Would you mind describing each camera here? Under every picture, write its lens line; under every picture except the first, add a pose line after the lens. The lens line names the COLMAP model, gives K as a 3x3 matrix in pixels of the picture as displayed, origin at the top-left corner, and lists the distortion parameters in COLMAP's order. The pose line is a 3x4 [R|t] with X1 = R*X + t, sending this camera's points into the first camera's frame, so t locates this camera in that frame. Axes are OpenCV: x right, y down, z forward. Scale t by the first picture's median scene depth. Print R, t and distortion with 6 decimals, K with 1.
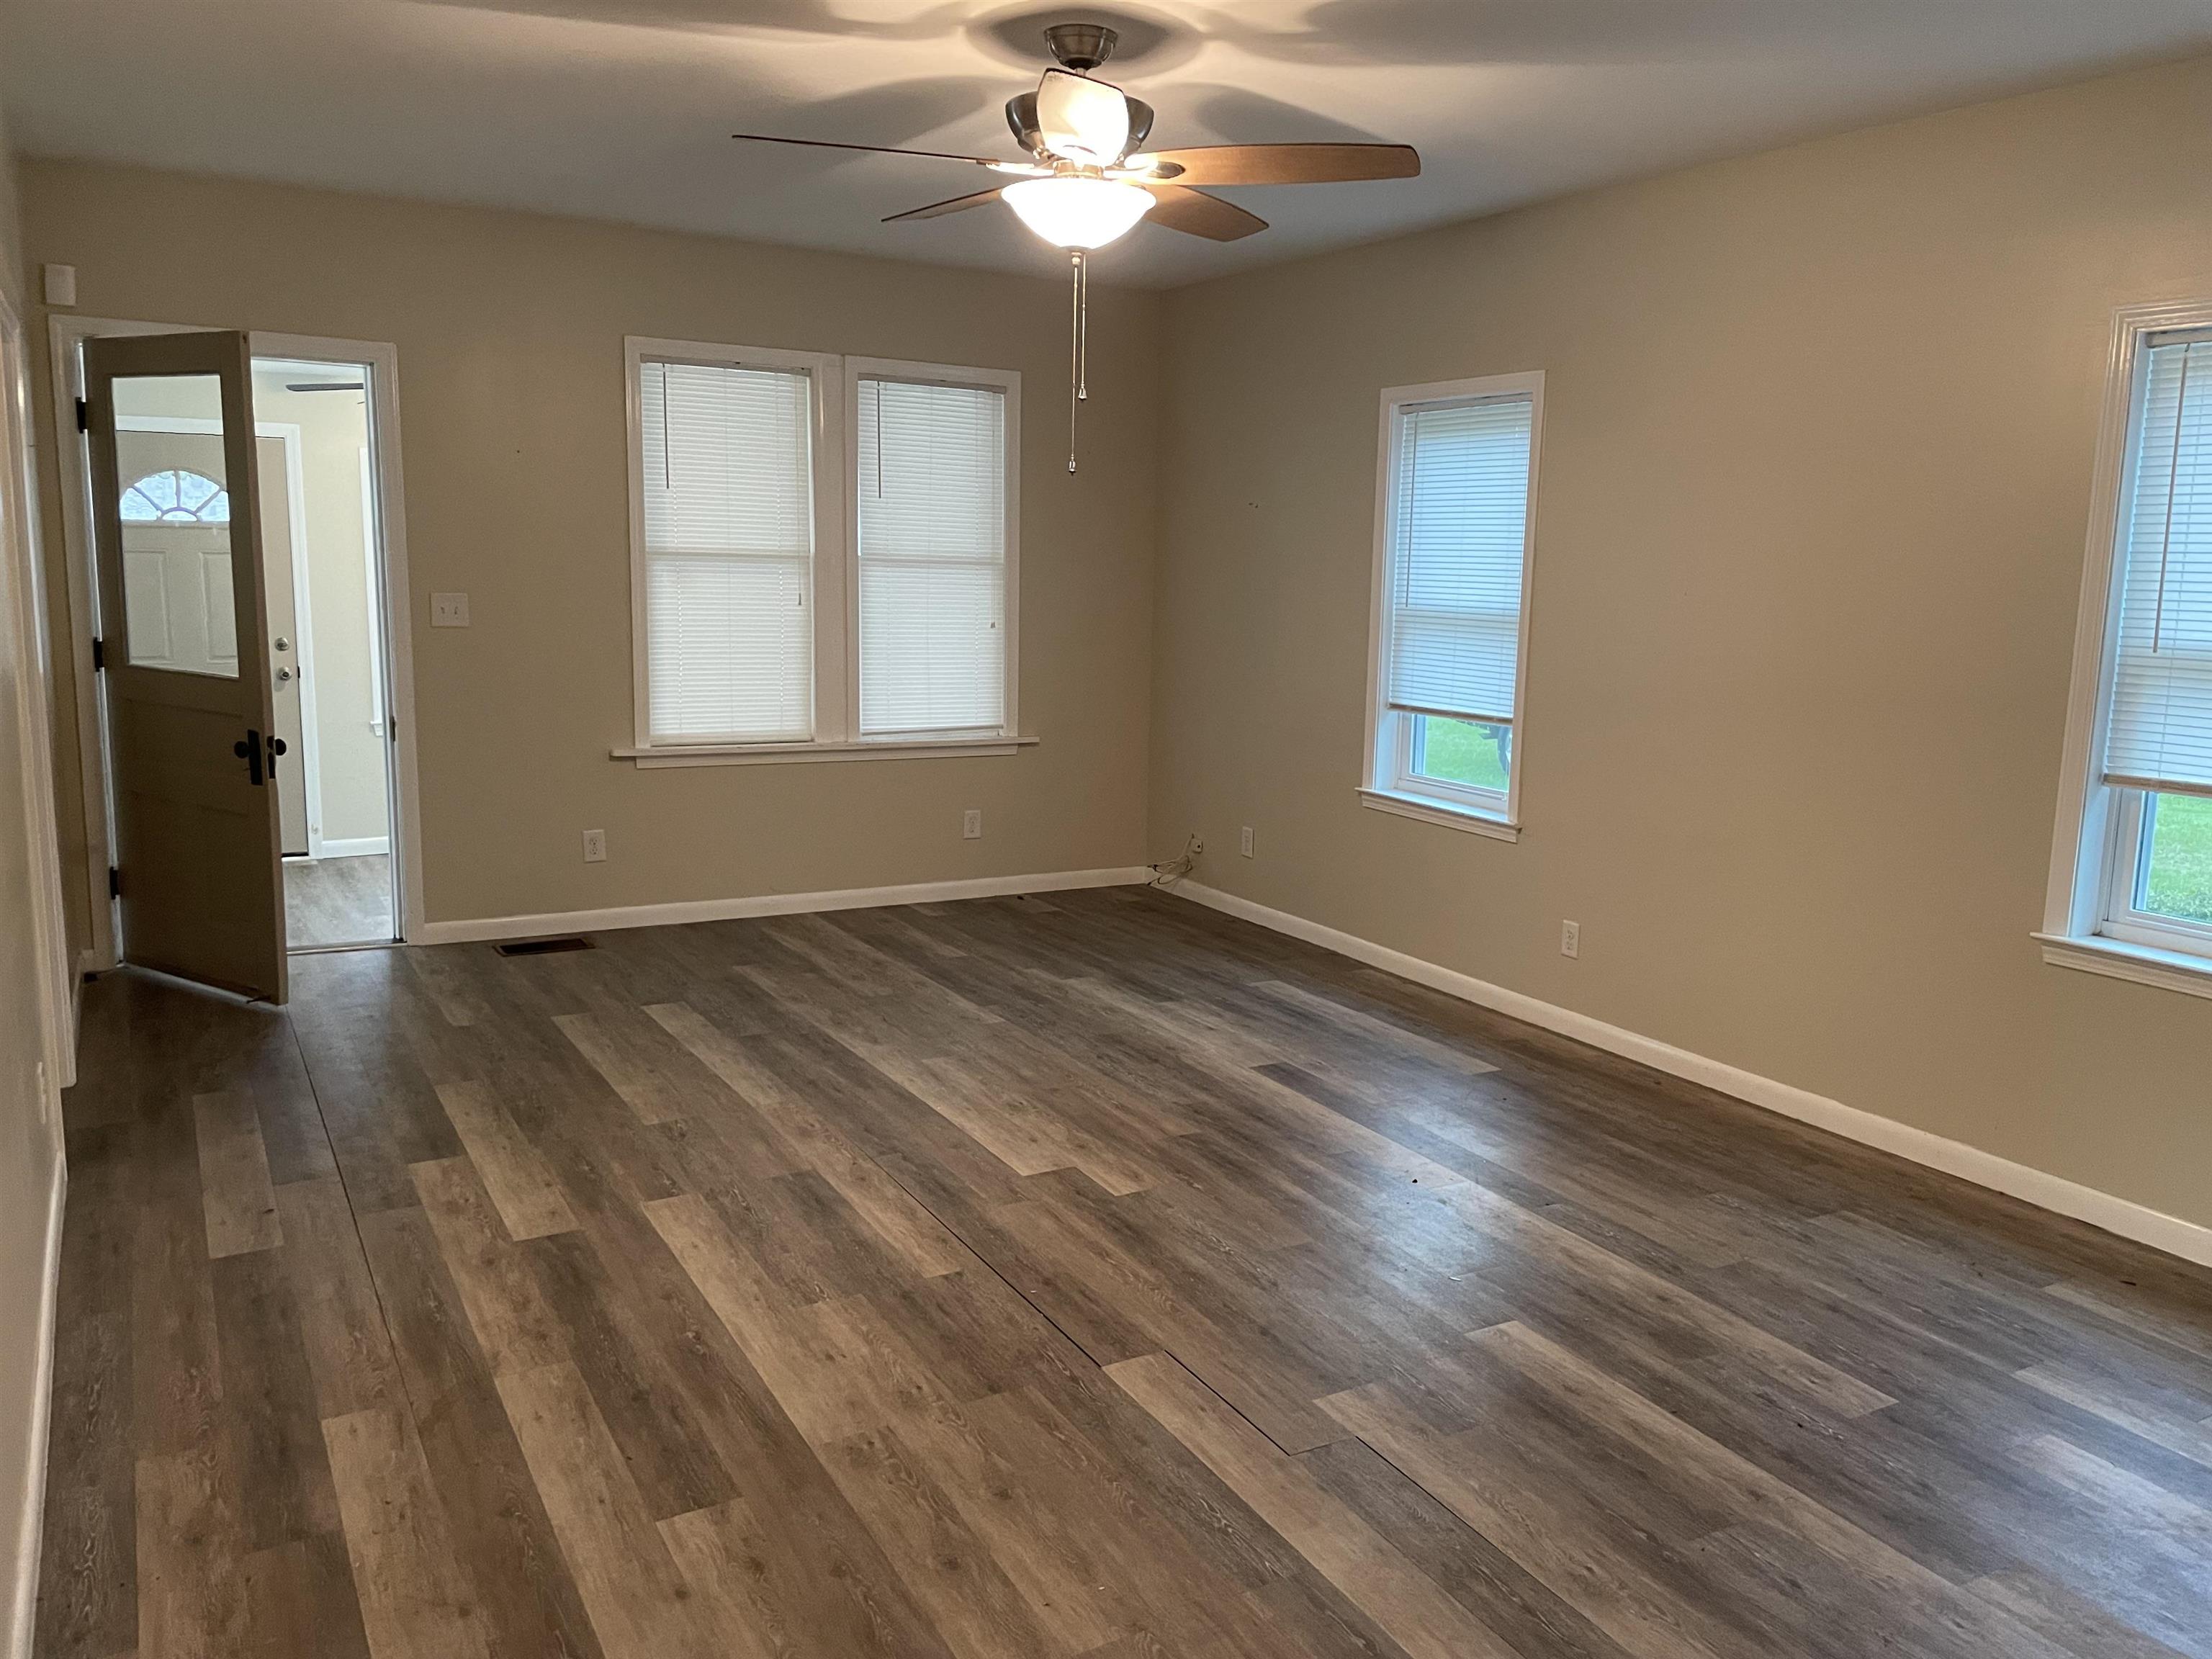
lens RADIAL K [[1678.3, 0, 1108.0], [0, 1678.3, 801.7], [0, 0, 1]] dist [0.079276, -0.109966]
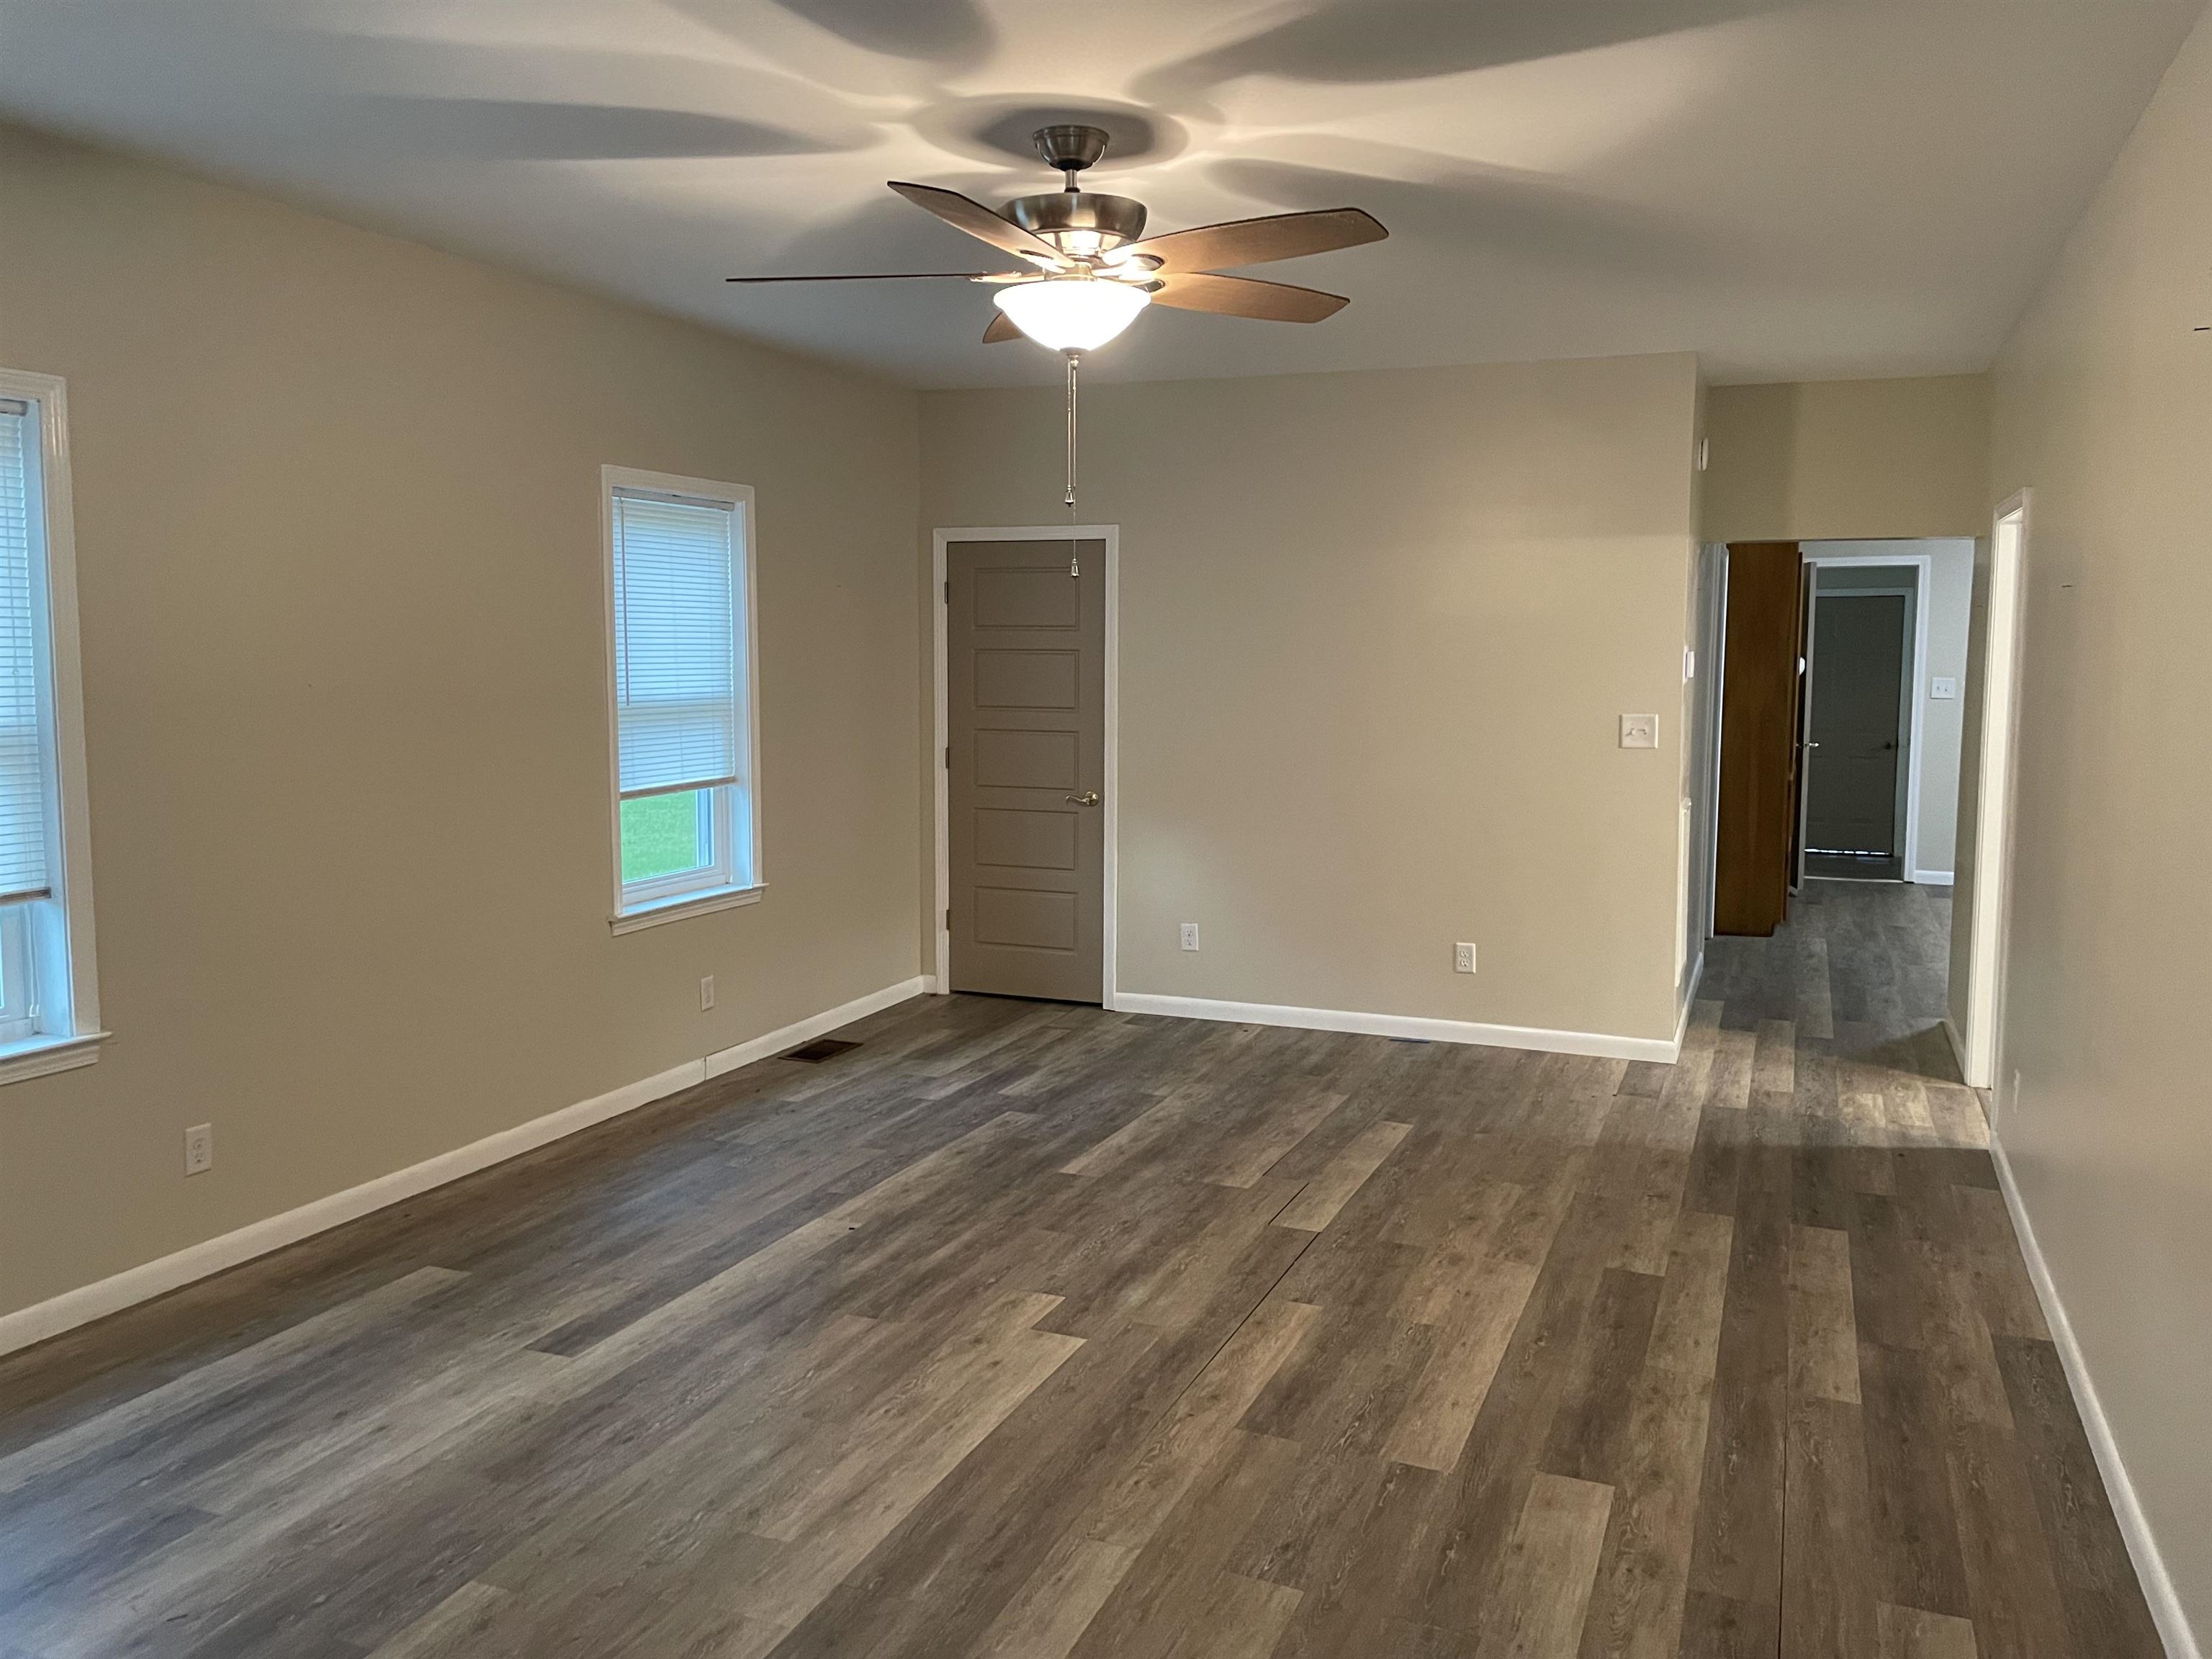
lens RADIAL K [[1678.3, 0, 1108.0], [0, 1678.3, 801.7], [0, 0, 1]] dist [0.079276, -0.109966]
pose [[-0.617613, -0.097969, 0.780356, -0.817296], [0.099413, 0.974528, 0.201027, -0.269145], [-0.780174, 0.201734, -0.592142, 1.620163]]
